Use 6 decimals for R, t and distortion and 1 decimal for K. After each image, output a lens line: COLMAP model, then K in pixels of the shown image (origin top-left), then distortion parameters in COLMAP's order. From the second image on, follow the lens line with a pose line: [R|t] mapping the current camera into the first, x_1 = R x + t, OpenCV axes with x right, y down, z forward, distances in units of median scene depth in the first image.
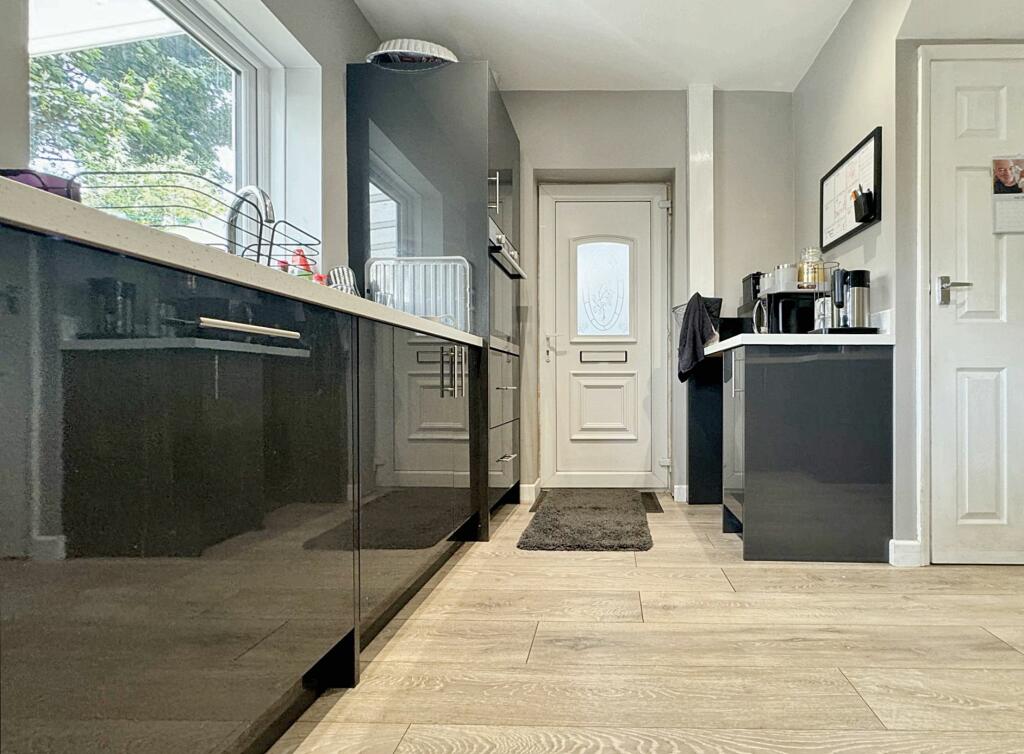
lens RADIAL K [[428.2, 0, 603.8], [0, 428.2, 378.5], [0, 0, 1]] dist [0.003093, 0.000097]
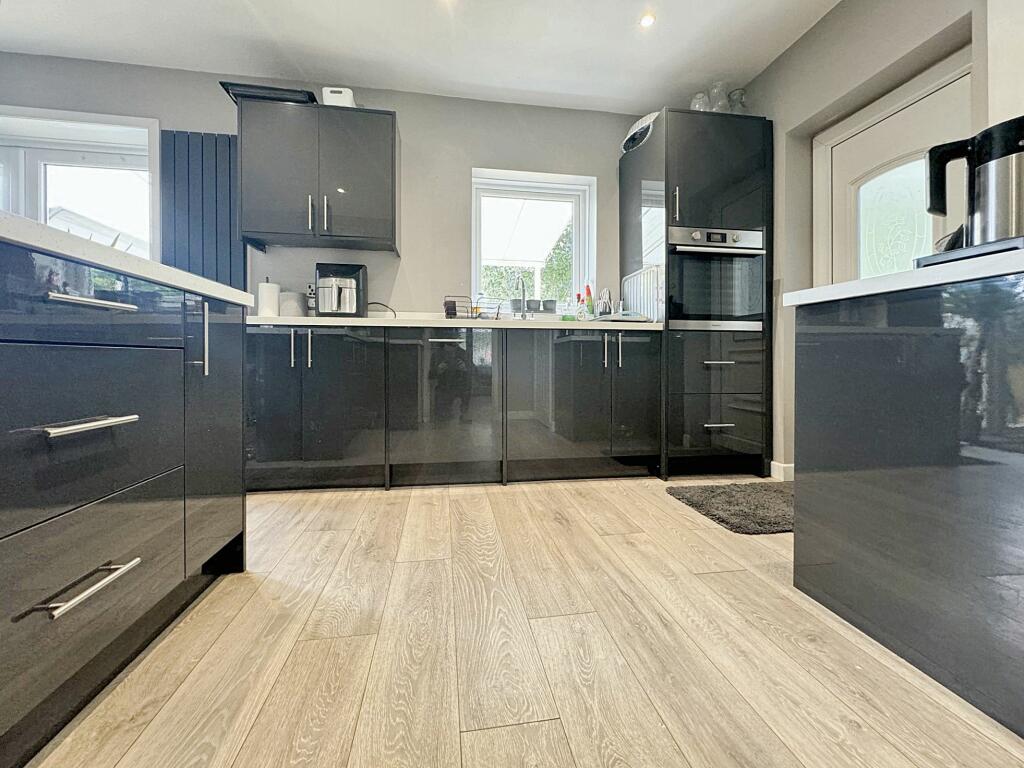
lens RADIAL K [[408.8, 0, 519.0], [0, 408.8, 363.0], [0, 0, 1]] dist [-0.003983, 0.000295]
pose [[0.197694, 0.006226, -0.980244, 0.727073], [0.003688, 0.999968, 0.007095, 0.012673], [0.980257, -0.005018, 0.197664, 0.285702]]
